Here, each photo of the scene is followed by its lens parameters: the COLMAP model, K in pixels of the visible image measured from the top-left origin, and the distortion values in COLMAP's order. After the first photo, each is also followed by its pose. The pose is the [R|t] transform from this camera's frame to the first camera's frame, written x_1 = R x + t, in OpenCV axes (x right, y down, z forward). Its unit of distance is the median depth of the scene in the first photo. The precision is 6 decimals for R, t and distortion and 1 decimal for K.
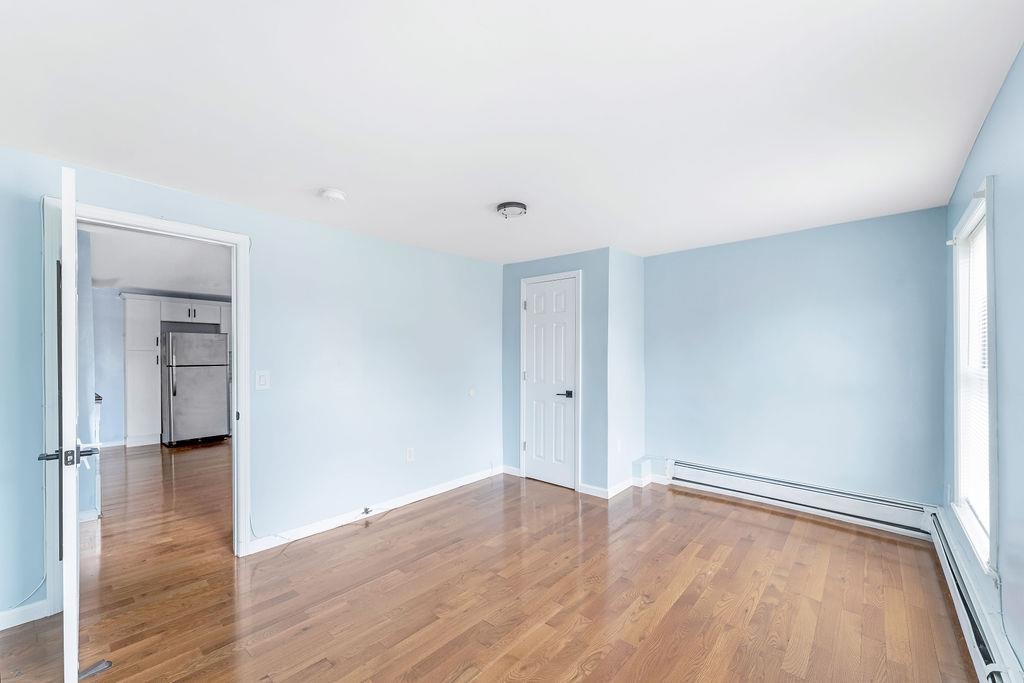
lens RADIAL K [[413.4, 0, 513.6], [0, 413.4, 357.1], [0, 0, 1]] dist [-0.000992, -0.000139]
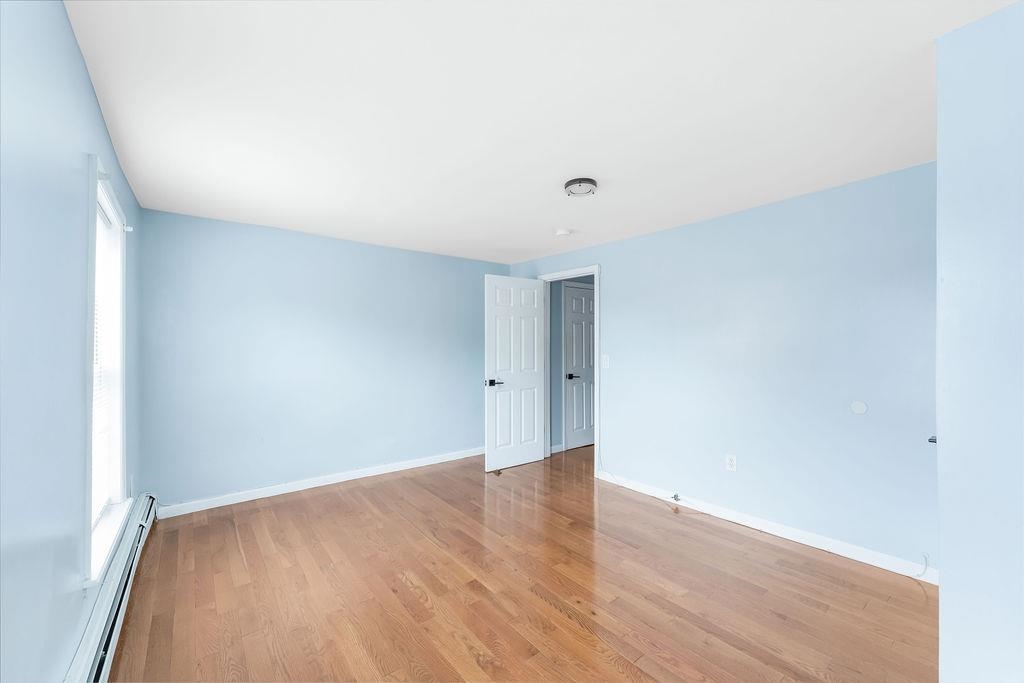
lens RADIAL K [[414.3, 0, 512.0], [0, 414.3, 341.5], [0, 0, 1]] dist [-0.011571, 0.000098]
pose [[-0.184556, -0.003329, -0.982816, 0.652147], [-0.002383, 0.999993, -0.002940, -0.005907], [0.982819, 0.001800, -0.184563, 0.721701]]
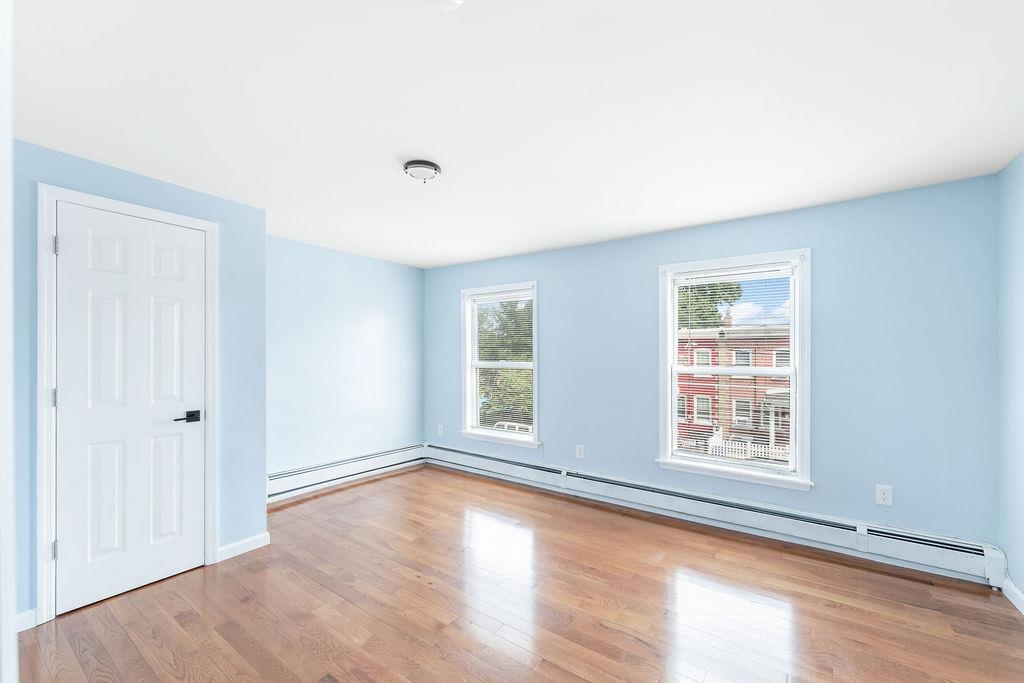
lens RADIAL K [[414.3, 0, 509.9], [0, 414.3, 353.9], [0, 0, 1]] dist [-0.000567, -0.000029]
pose [[-0.102263, 0.000343, 0.994757, -0.577113], [0.004060, 0.999992, 0.000072, -0.001621], [-0.994749, 0.004046, -0.102264, 0.648321]]
